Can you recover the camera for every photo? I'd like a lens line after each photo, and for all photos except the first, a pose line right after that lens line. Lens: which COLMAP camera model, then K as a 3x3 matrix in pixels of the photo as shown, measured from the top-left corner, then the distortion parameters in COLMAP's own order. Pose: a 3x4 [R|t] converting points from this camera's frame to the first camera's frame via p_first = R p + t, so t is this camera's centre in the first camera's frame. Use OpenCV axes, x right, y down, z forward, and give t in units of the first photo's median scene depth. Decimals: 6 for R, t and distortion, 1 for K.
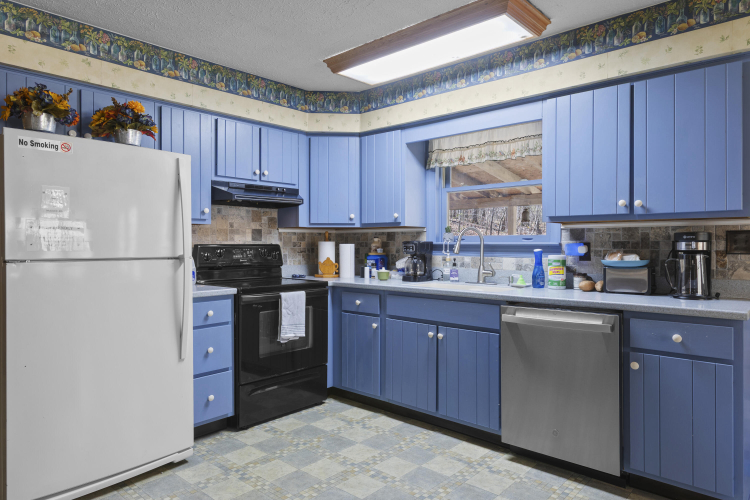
lens RADIAL K [[501.1, 0, 375.0], [0, 501.1, 250.0], [0, 0, 1]] dist [-0.013042, -0.000411]
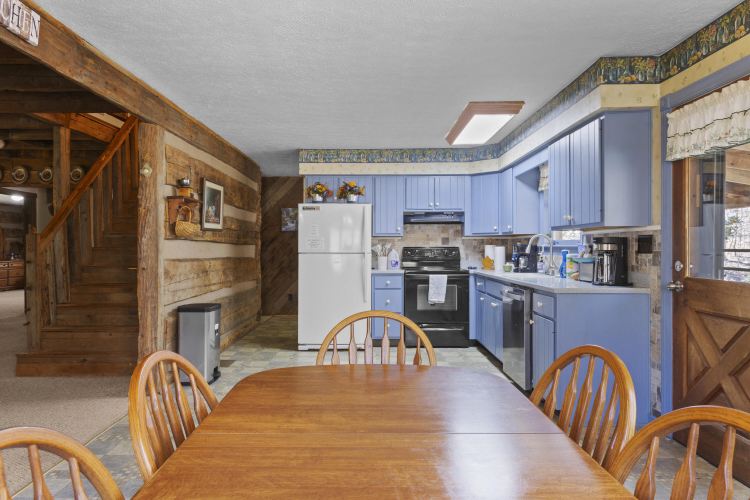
lens RADIAL K [[491.9, 0, 375.9], [0, 491.9, 271.4], [0, 0, 1]] dist [-0.008185, 0.000581]
pose [[0.598458, 0.037594, -0.800271, 0.959893], [-0.008232, 0.999134, 0.040779, 0.005231], [0.801112, -0.017817, 0.598250, -0.153447]]
